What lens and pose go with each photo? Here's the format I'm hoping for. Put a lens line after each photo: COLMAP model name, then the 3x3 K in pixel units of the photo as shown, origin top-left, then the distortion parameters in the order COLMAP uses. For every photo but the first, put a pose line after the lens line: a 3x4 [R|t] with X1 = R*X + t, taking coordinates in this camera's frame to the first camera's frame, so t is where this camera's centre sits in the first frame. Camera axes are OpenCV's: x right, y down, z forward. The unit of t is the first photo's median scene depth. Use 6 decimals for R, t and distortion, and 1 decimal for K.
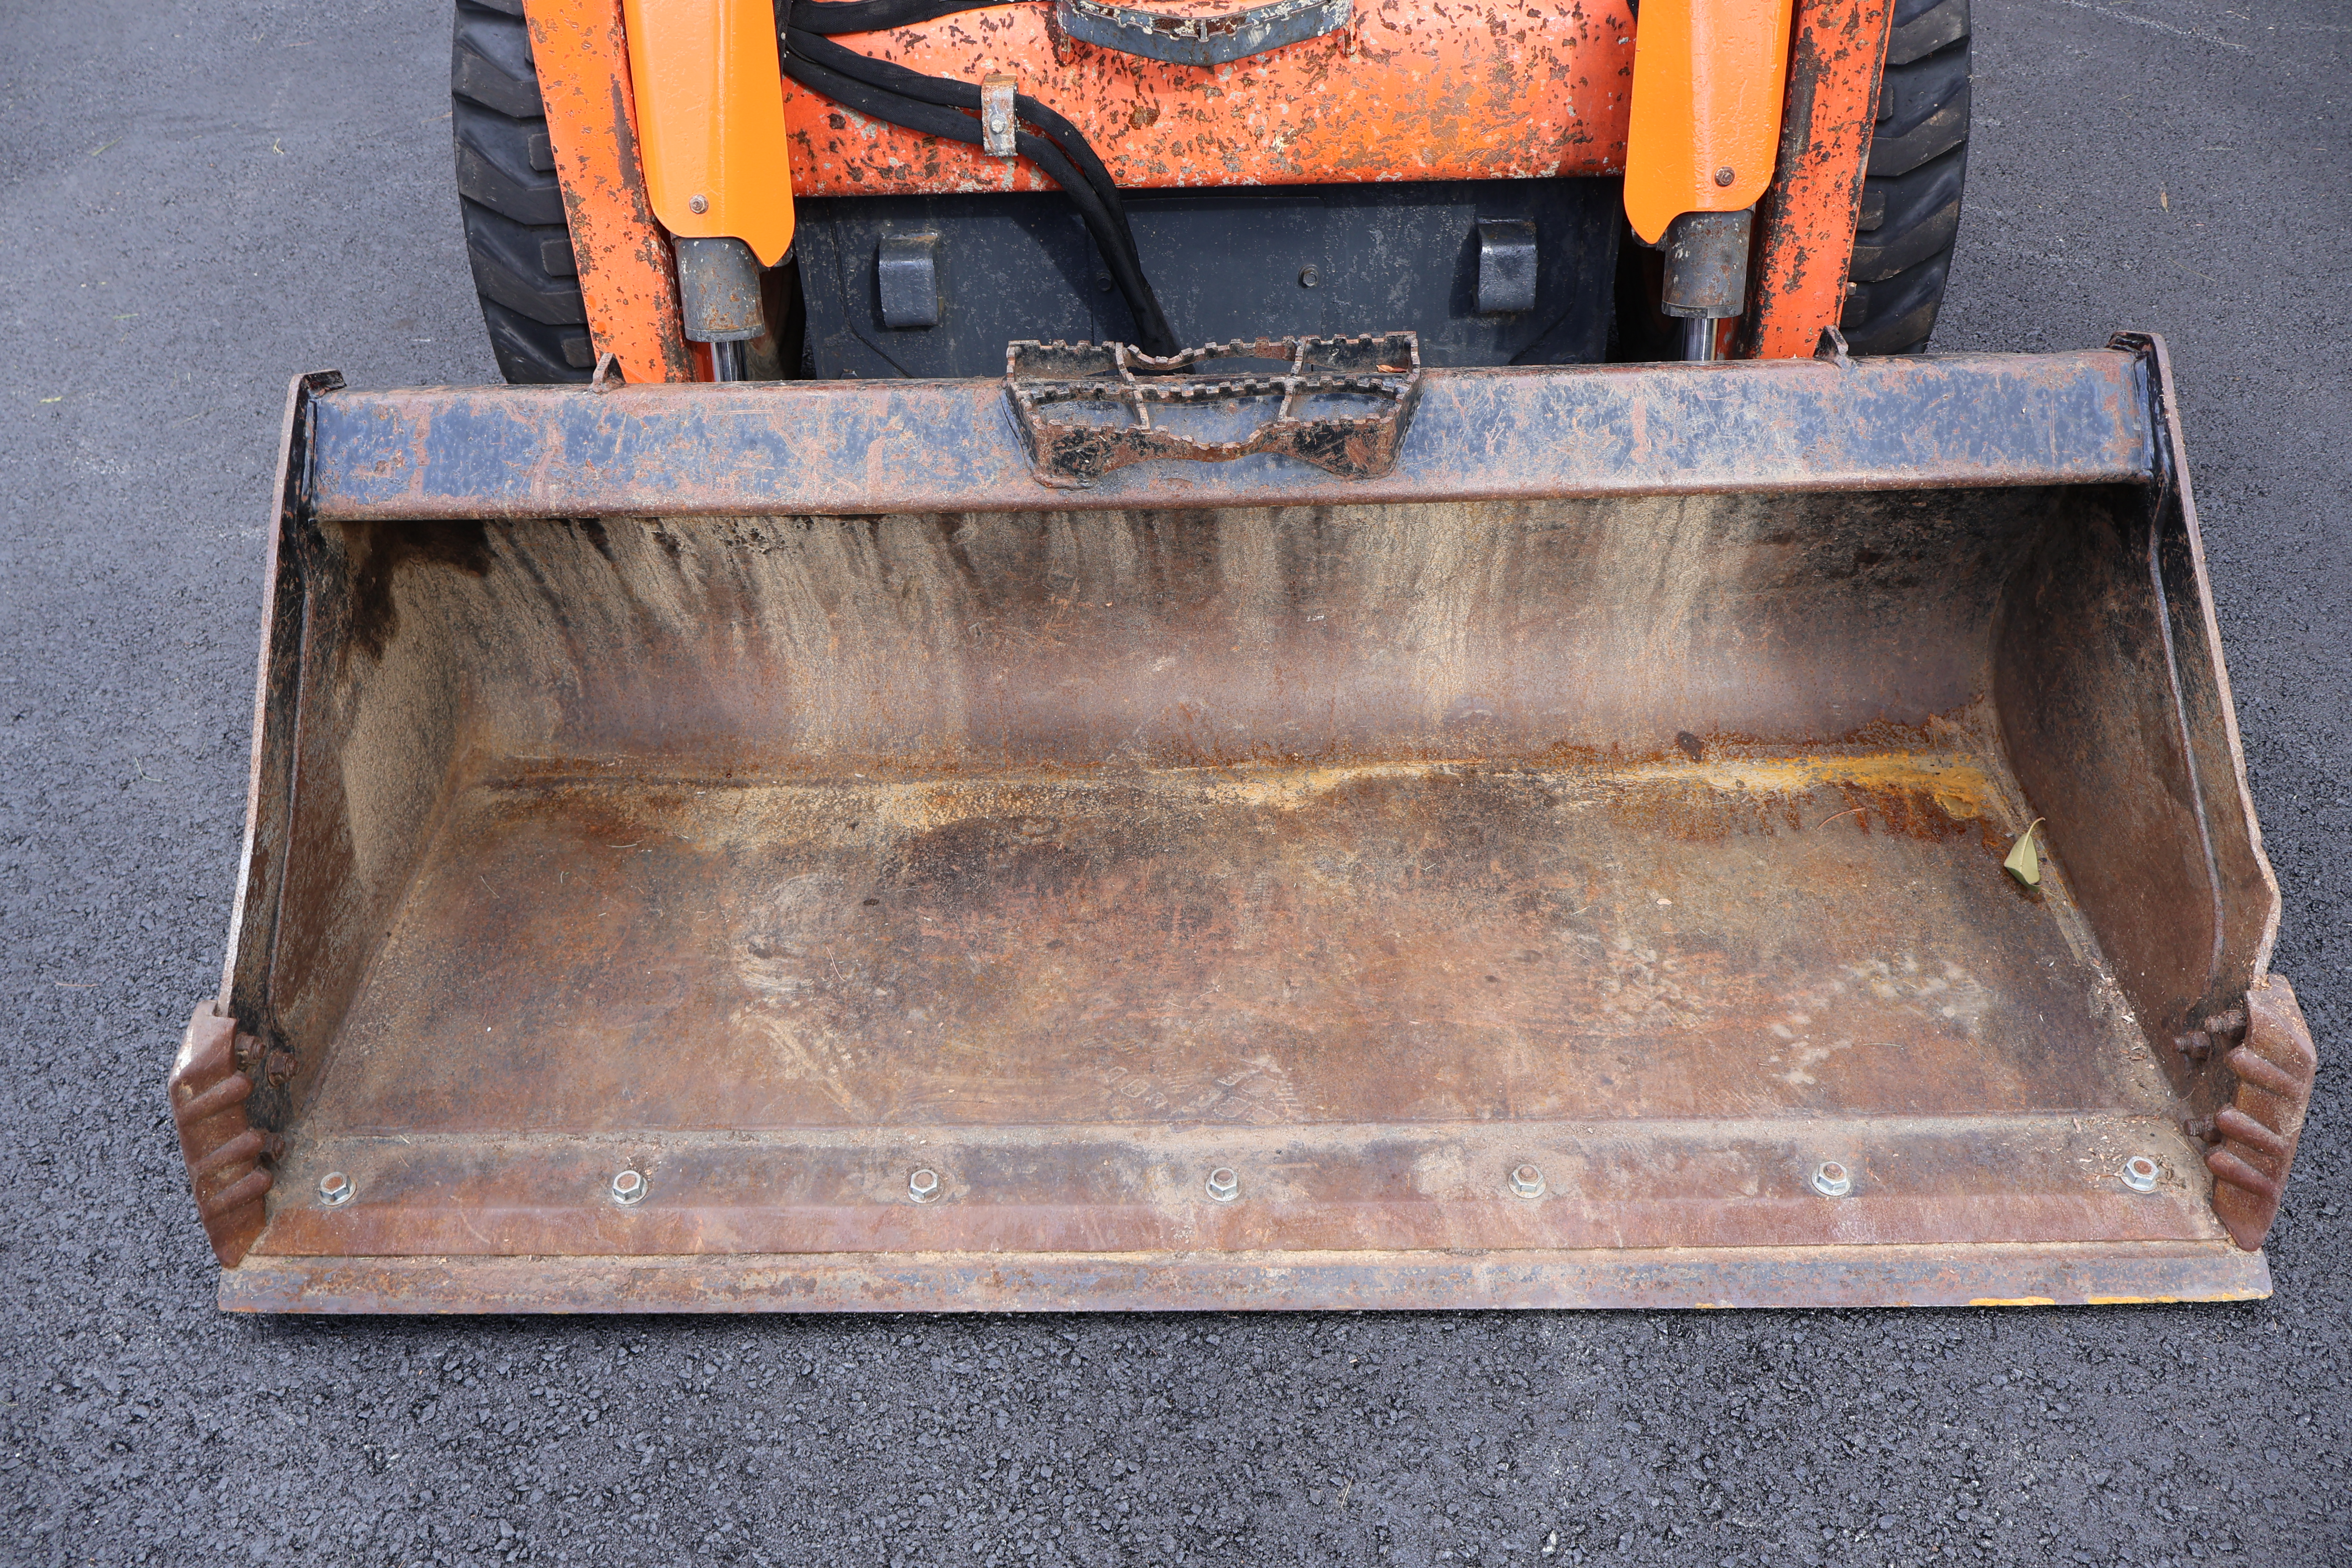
lens RADIAL K [[1958.9, 0, 1176.3], [0, 1958.9, 797.9], [0, 0, 1]] dist [-0.001120, 0.008108]
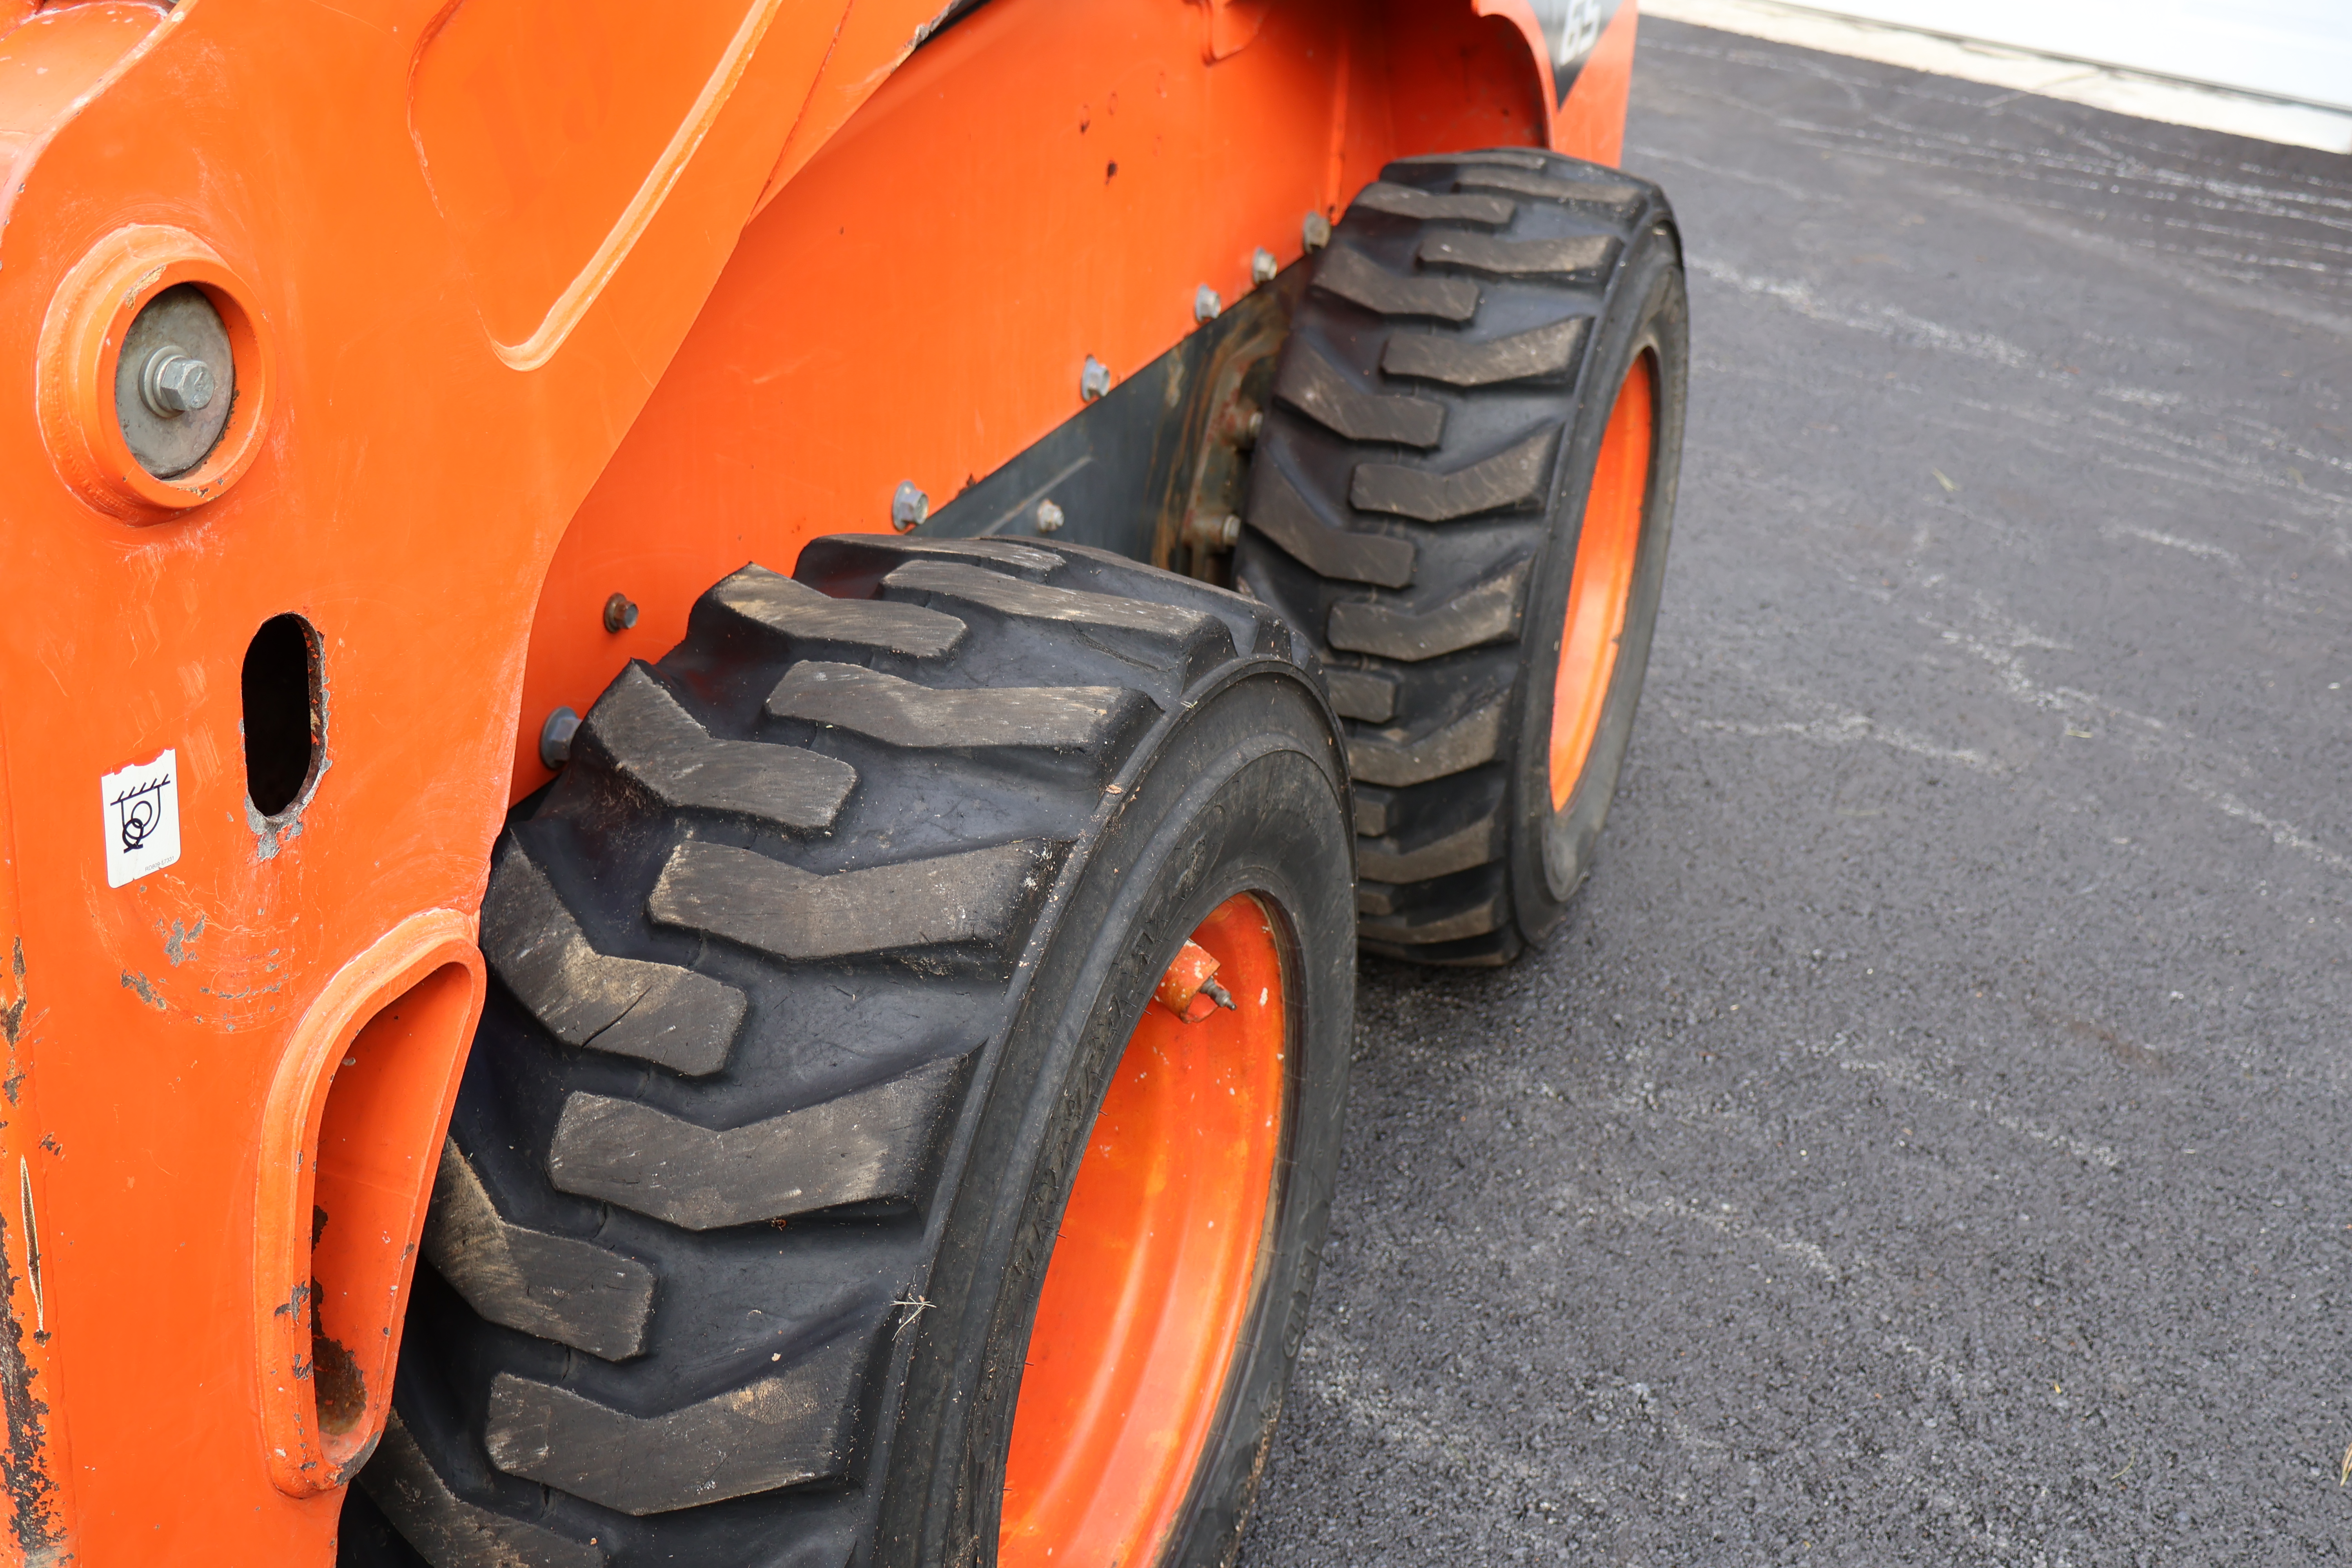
lens RADIAL K [[2384.1, 0, 1163.9], [0, 2384.1, 765.5], [0, 0, 1]] dist [0.007557, 0.000000]
pose [[0.930806, 0.219269, -0.292441, 0.601573], [-0.288612, 0.931844, -0.219931, -0.407336], [0.224285, 0.289115, 0.930650, 0.617004]]
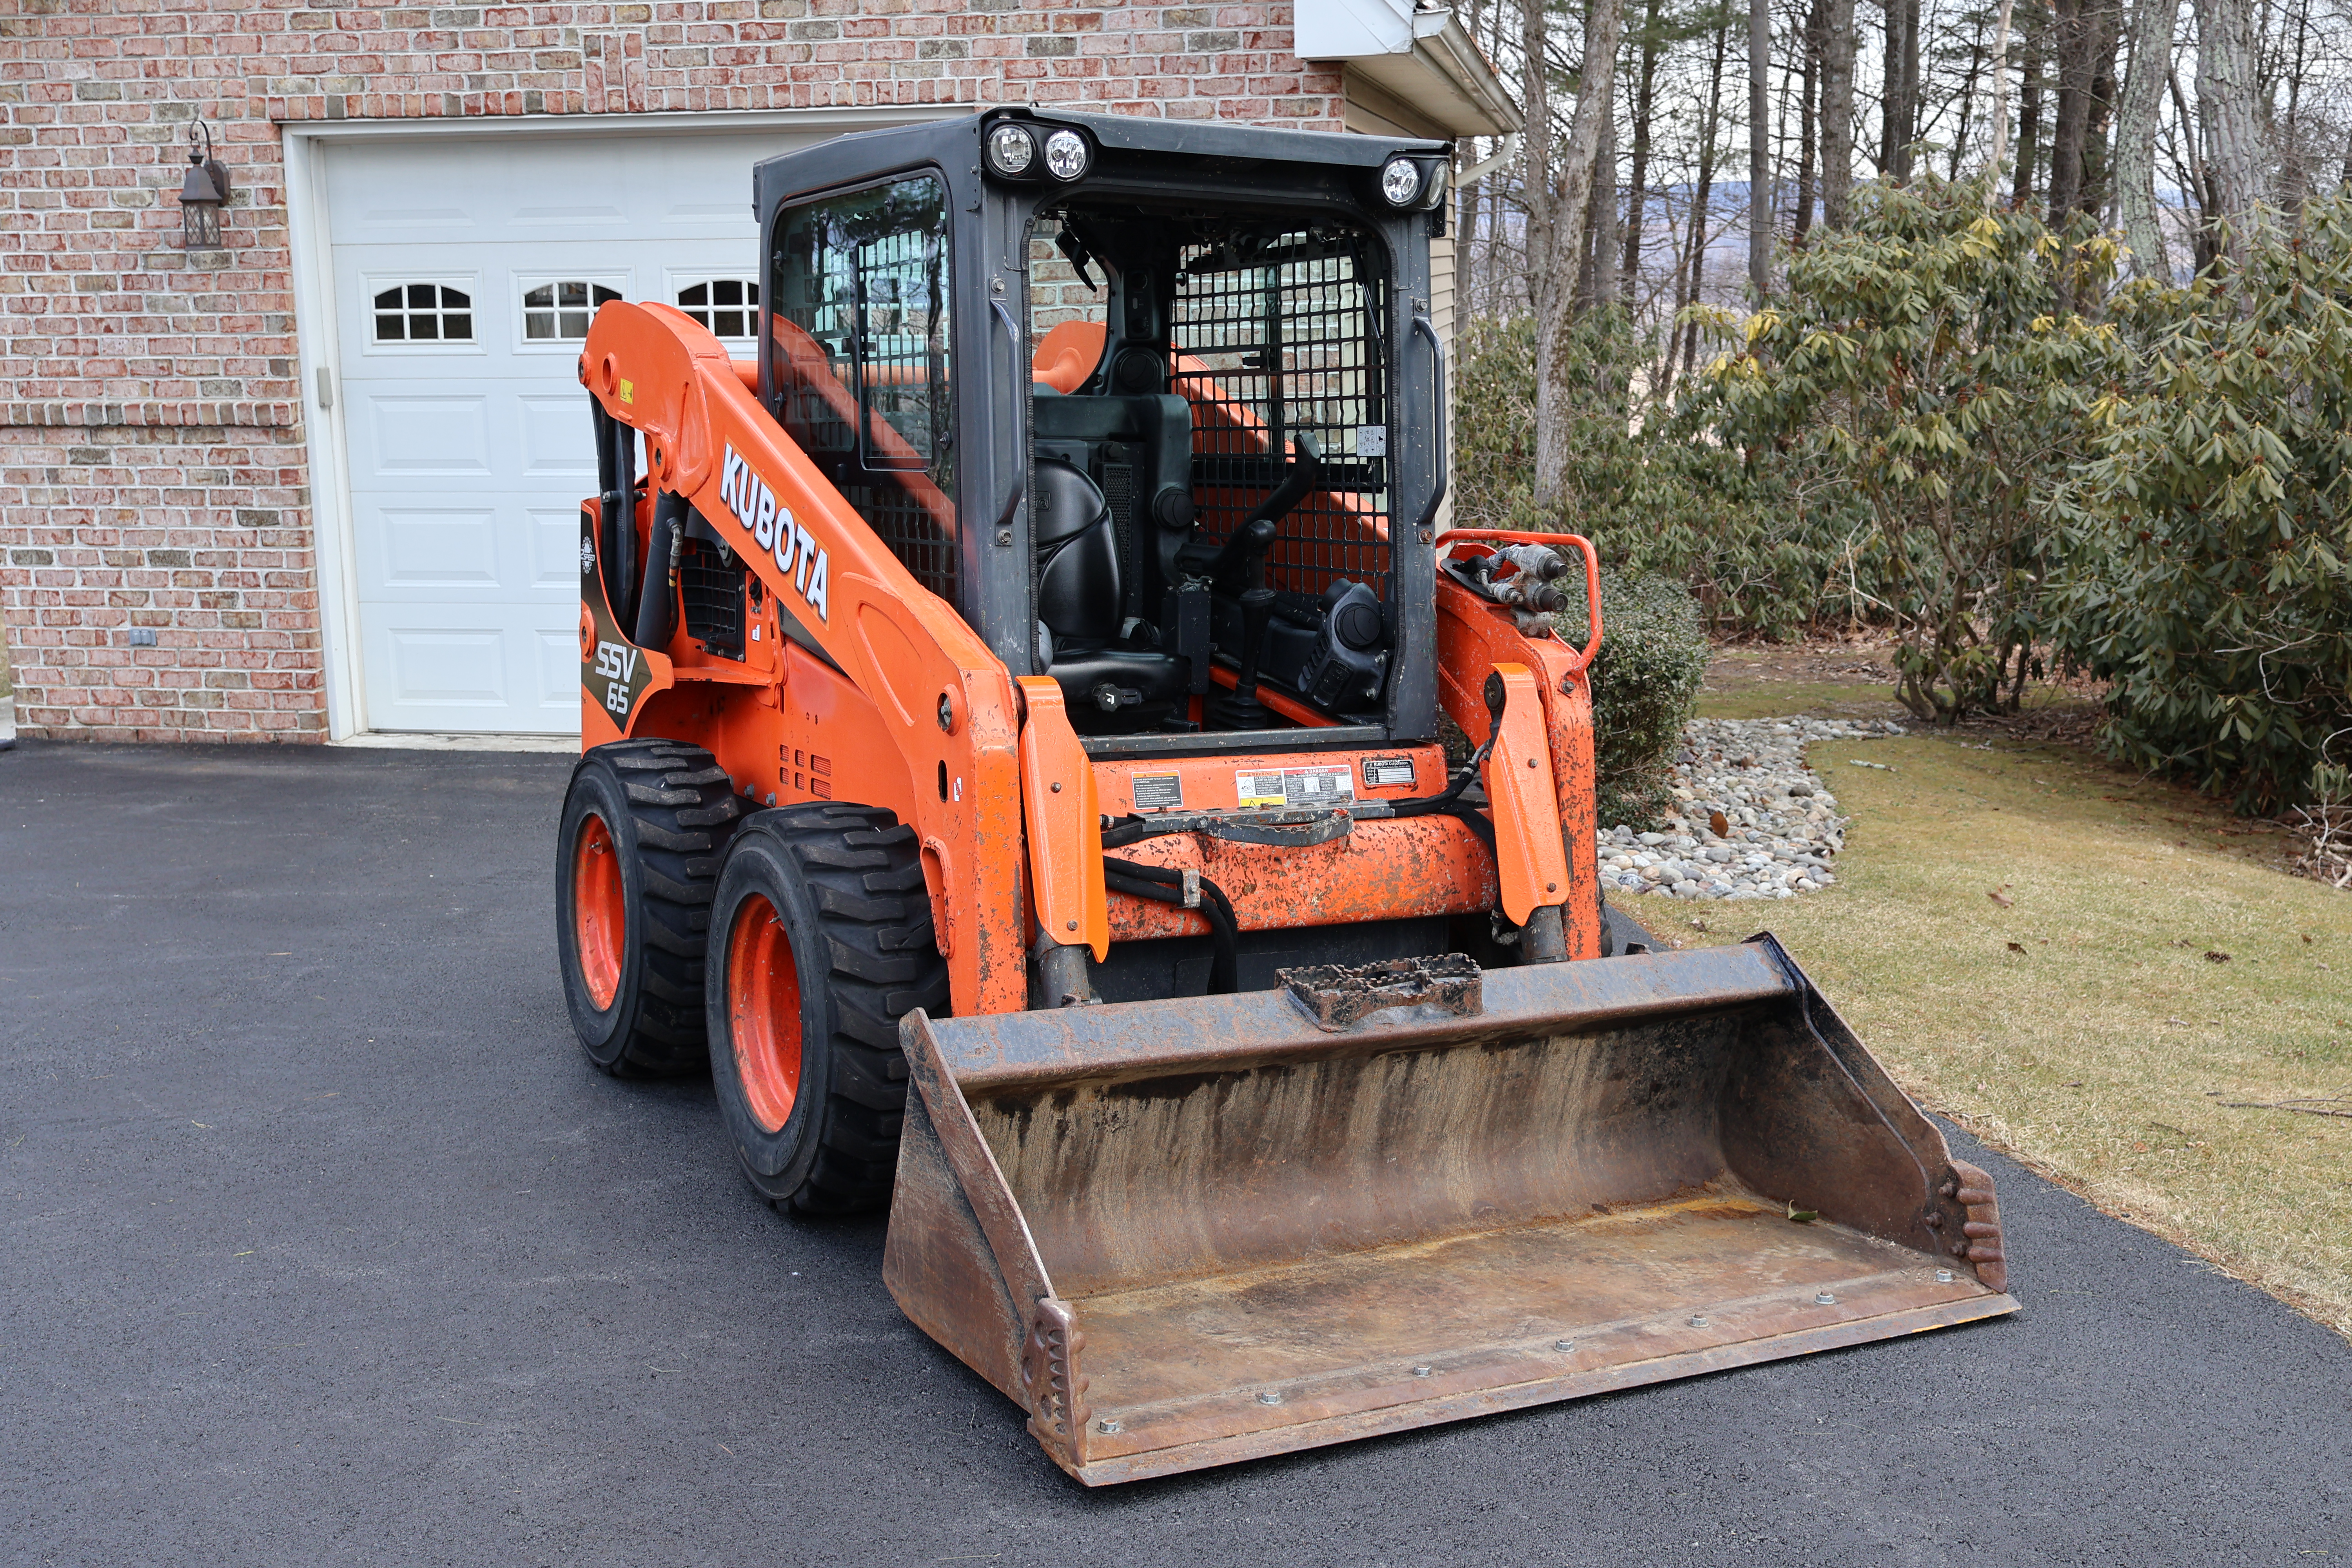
lens RADIAL K [[2579.9, 0, 1219.2], [0, 2579.9, 793.2], [0, 0, 1]] dist [0.010833, 0.000000]
pose [[0.869914, -0.016845, 0.492916, -1.218895], [0.291096, 0.824311, -0.485566, 0.724964], [-0.398136, 0.565887, 0.721983, -0.743711]]
